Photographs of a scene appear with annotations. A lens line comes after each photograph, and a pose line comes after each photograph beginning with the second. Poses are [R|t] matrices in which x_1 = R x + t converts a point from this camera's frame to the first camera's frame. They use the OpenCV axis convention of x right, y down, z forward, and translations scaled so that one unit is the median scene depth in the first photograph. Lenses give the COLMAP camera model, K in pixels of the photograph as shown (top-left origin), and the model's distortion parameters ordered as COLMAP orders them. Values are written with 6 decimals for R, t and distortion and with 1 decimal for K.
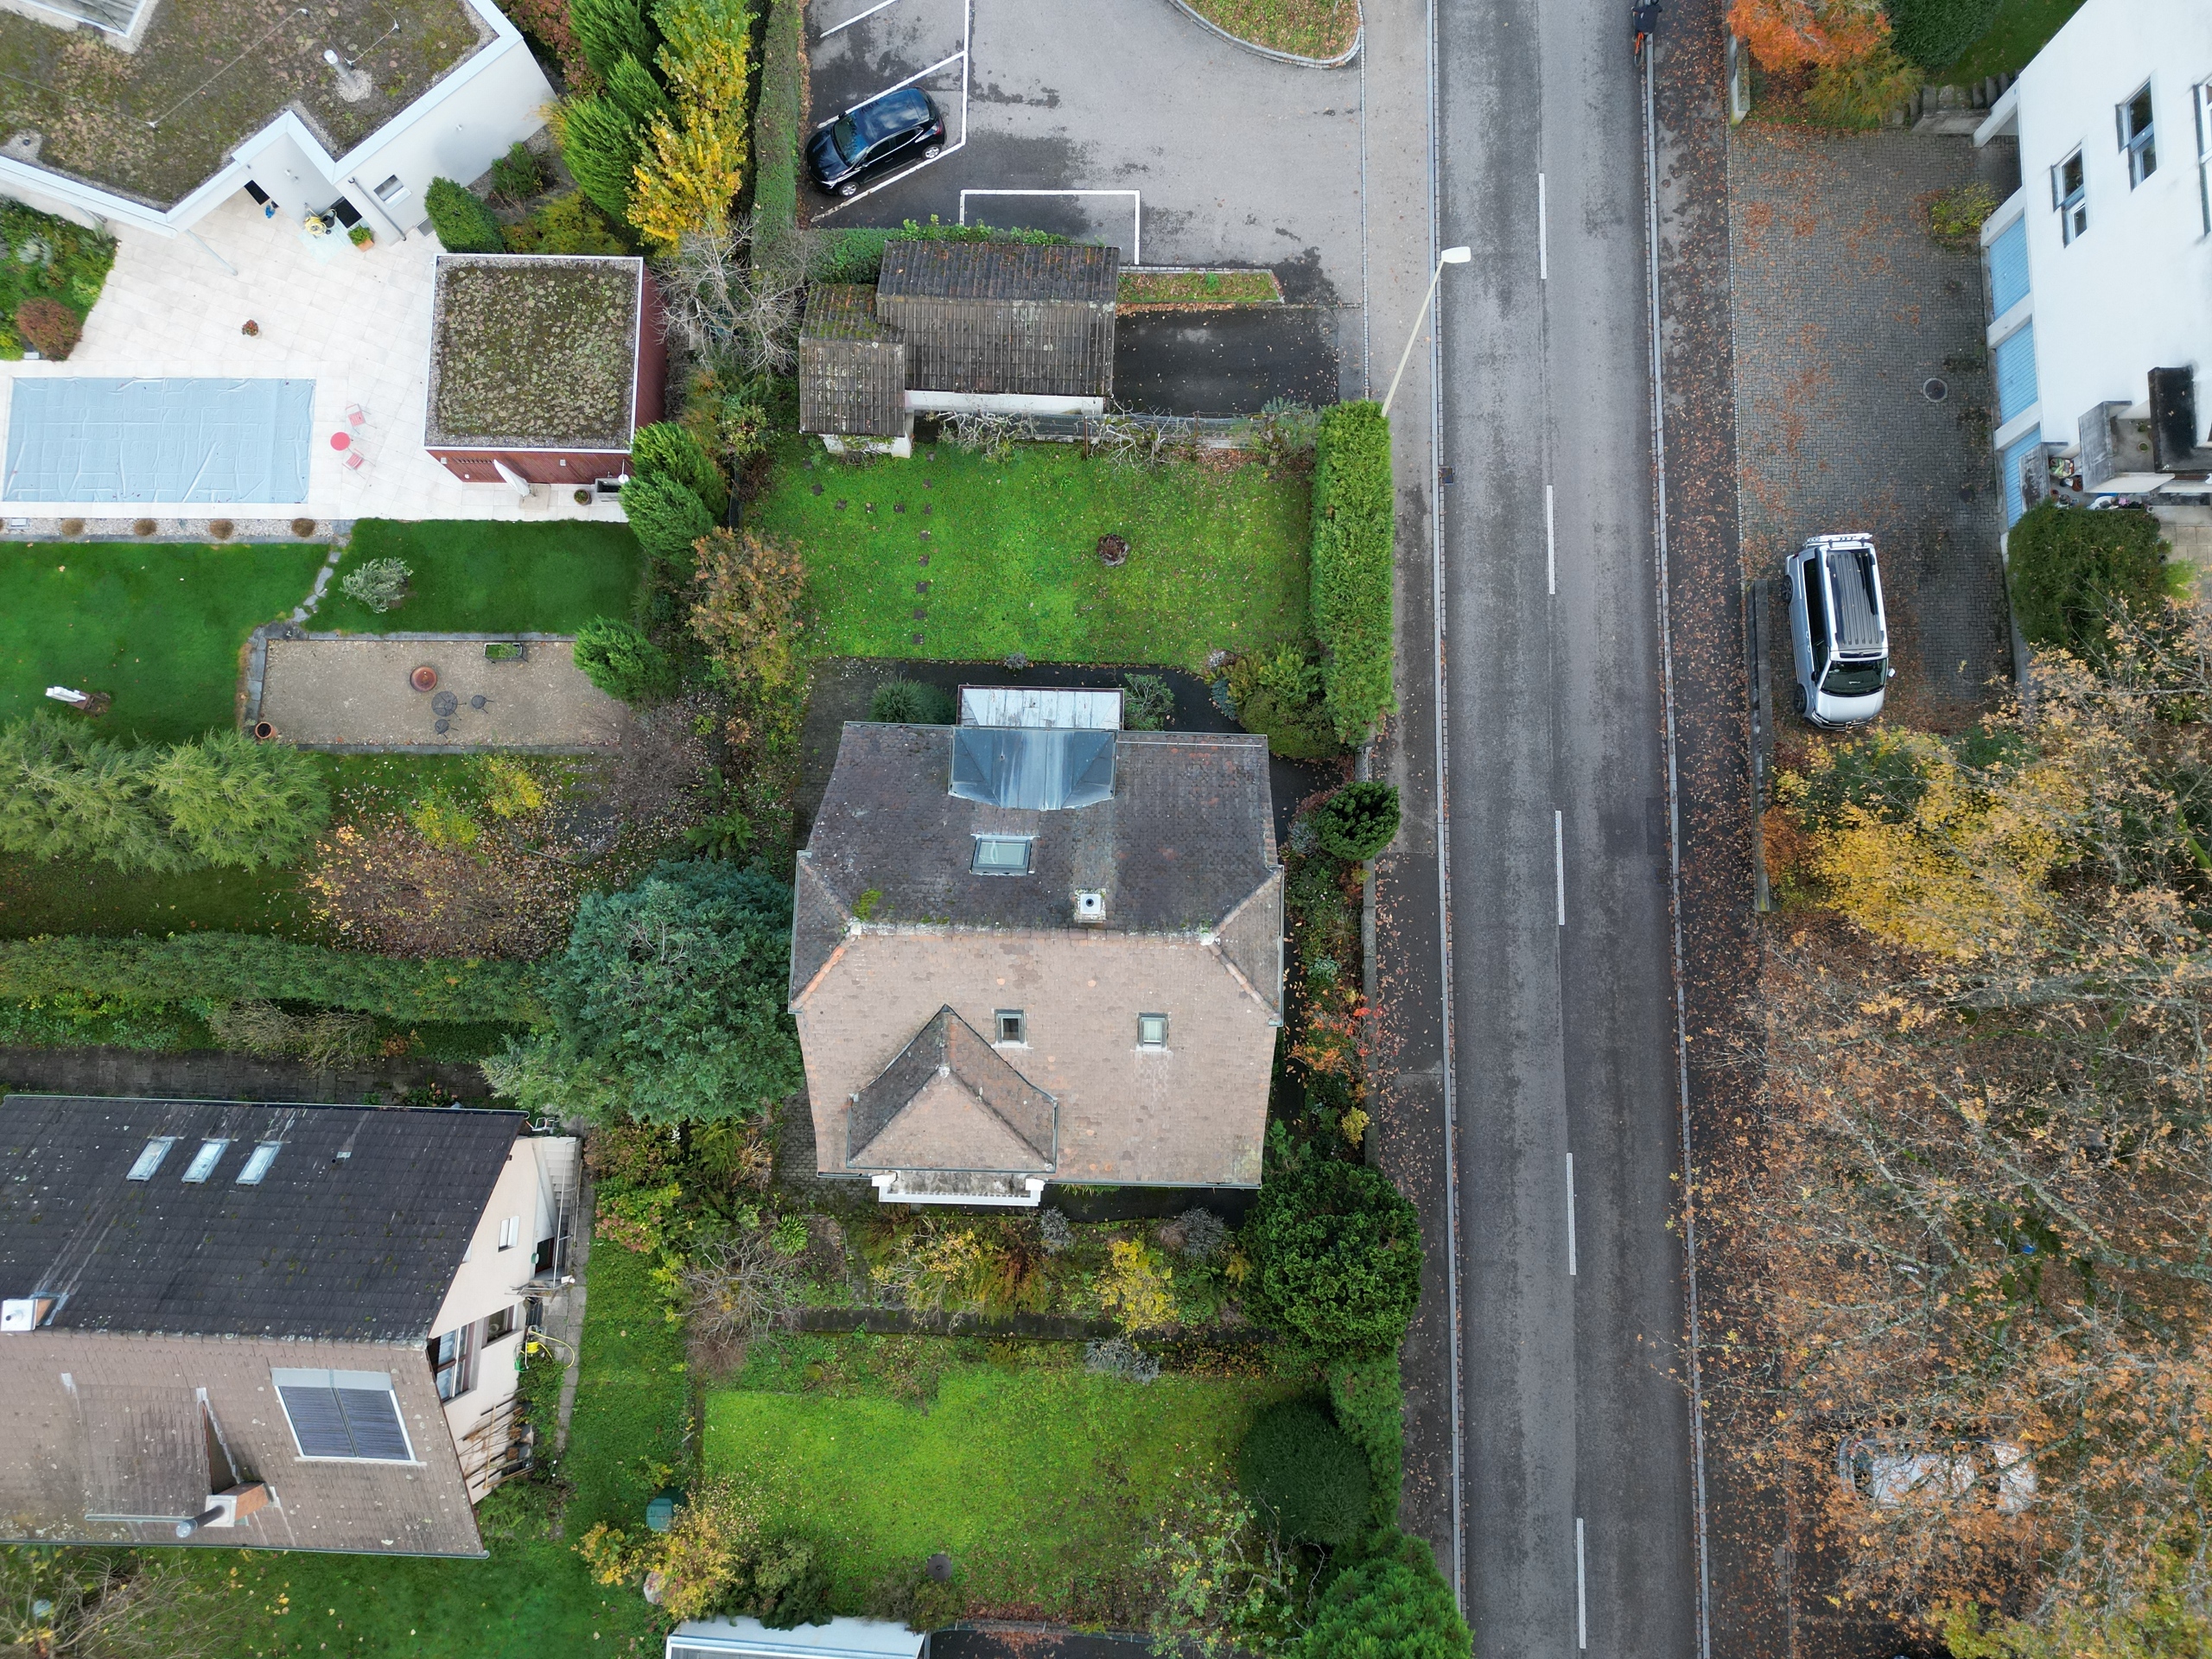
lens RADIAL K [[1543.3, 0, 1109.8], [0, 1543.3, 828.9], [0, 0, 1]] dist [0.072201, -0.061350]
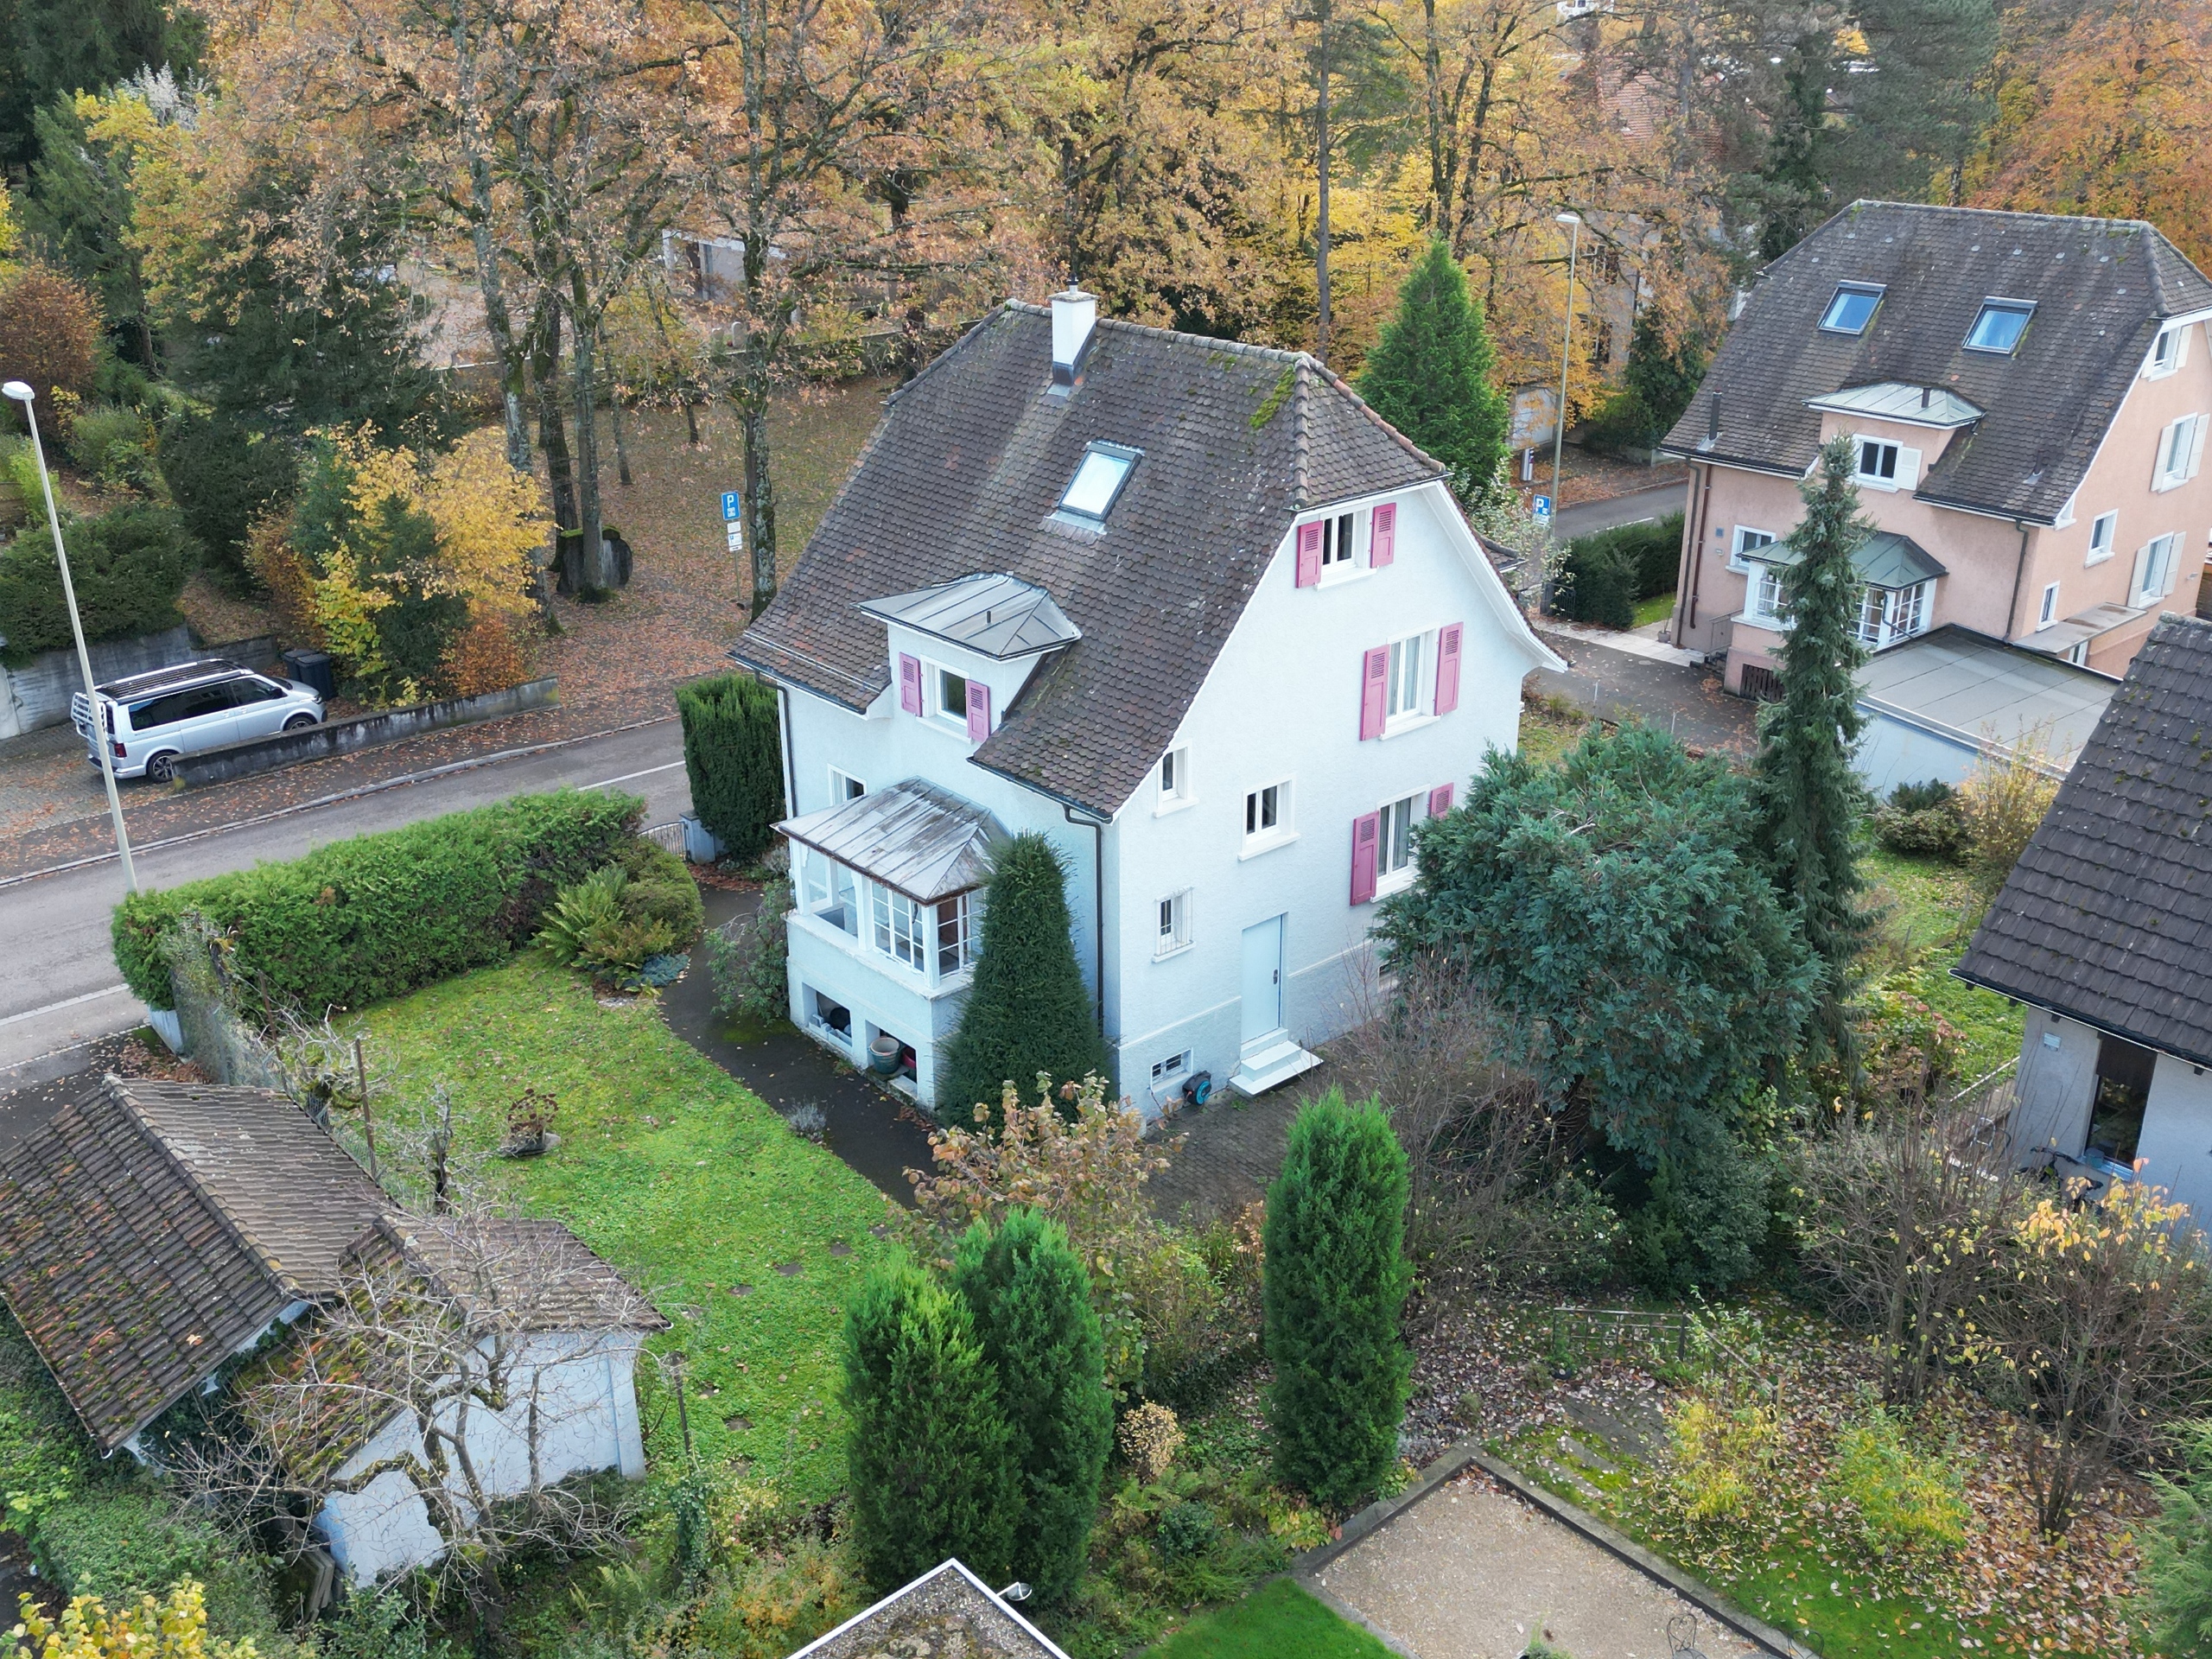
lens RADIAL K [[2097.4, 0, 1103.2], [0, 2097.4, 824.7], [0, 0, 1]] dist [0.048721, 0.000000]
pose [[-0.677942, -0.268889, 0.684174, -0.623392], [0.729924, -0.135814, 0.669899, -0.524815], [-0.087208, 0.953548, 0.288342, 0.674561]]
